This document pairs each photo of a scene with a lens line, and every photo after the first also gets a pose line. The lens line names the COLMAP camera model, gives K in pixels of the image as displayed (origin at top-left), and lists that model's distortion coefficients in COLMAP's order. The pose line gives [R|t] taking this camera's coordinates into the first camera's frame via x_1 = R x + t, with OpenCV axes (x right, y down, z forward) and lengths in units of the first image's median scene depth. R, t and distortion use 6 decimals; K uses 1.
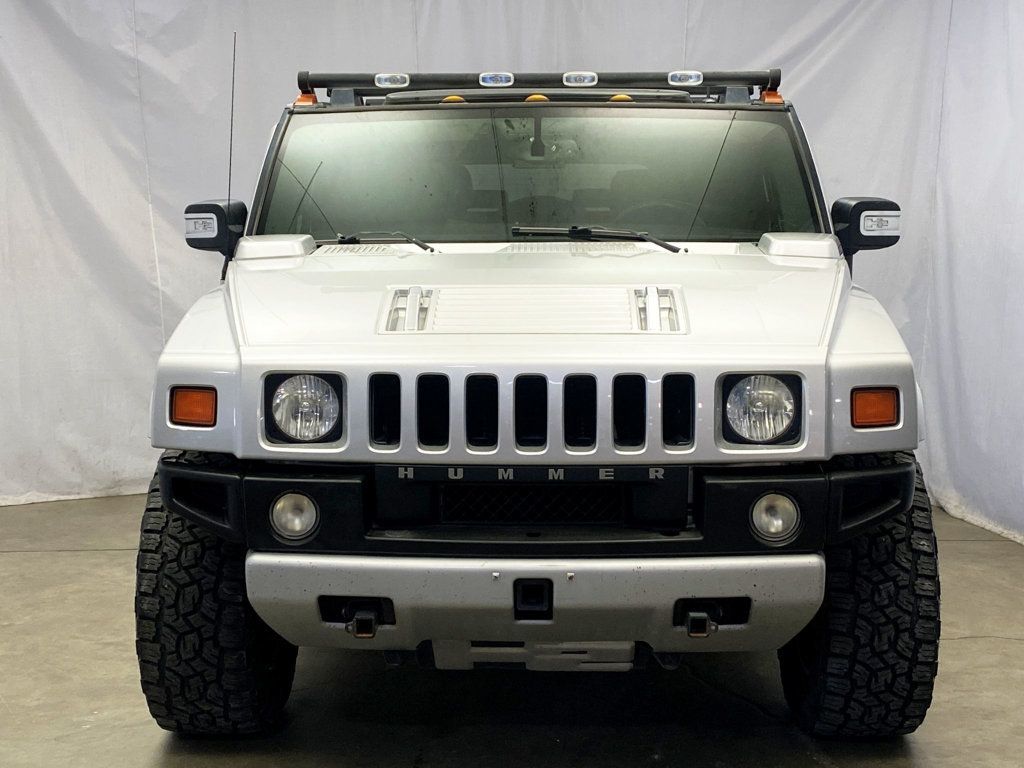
lens RADIAL K [[1271.2, 0, 512.0], [0, 1271.2, 384.0], [0, 0, 1]] dist [0.288909, -0.894375]
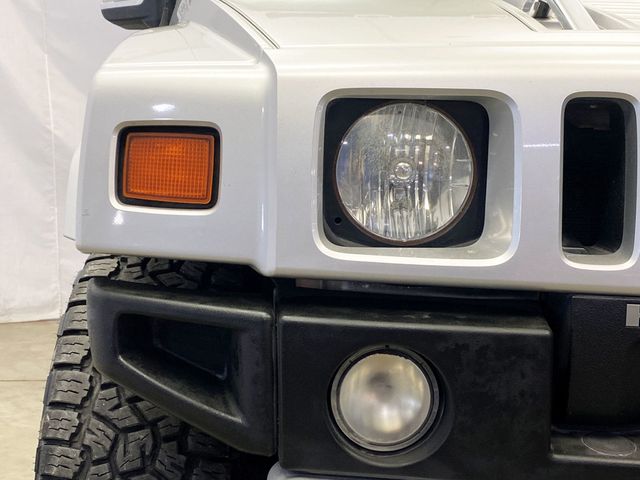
lens RADIAL K [[794.5, 0, 320.0], [0, 794.5, 240.0], [0, 0, 1]] dist [0.288909, -0.894375]
pose [[0.997367, 0.025201, 0.067993, -0.206287], [-0.024255, 0.999598, -0.014704, 0.047153], [-0.068336, 0.013016, 0.997577, 0.683376]]
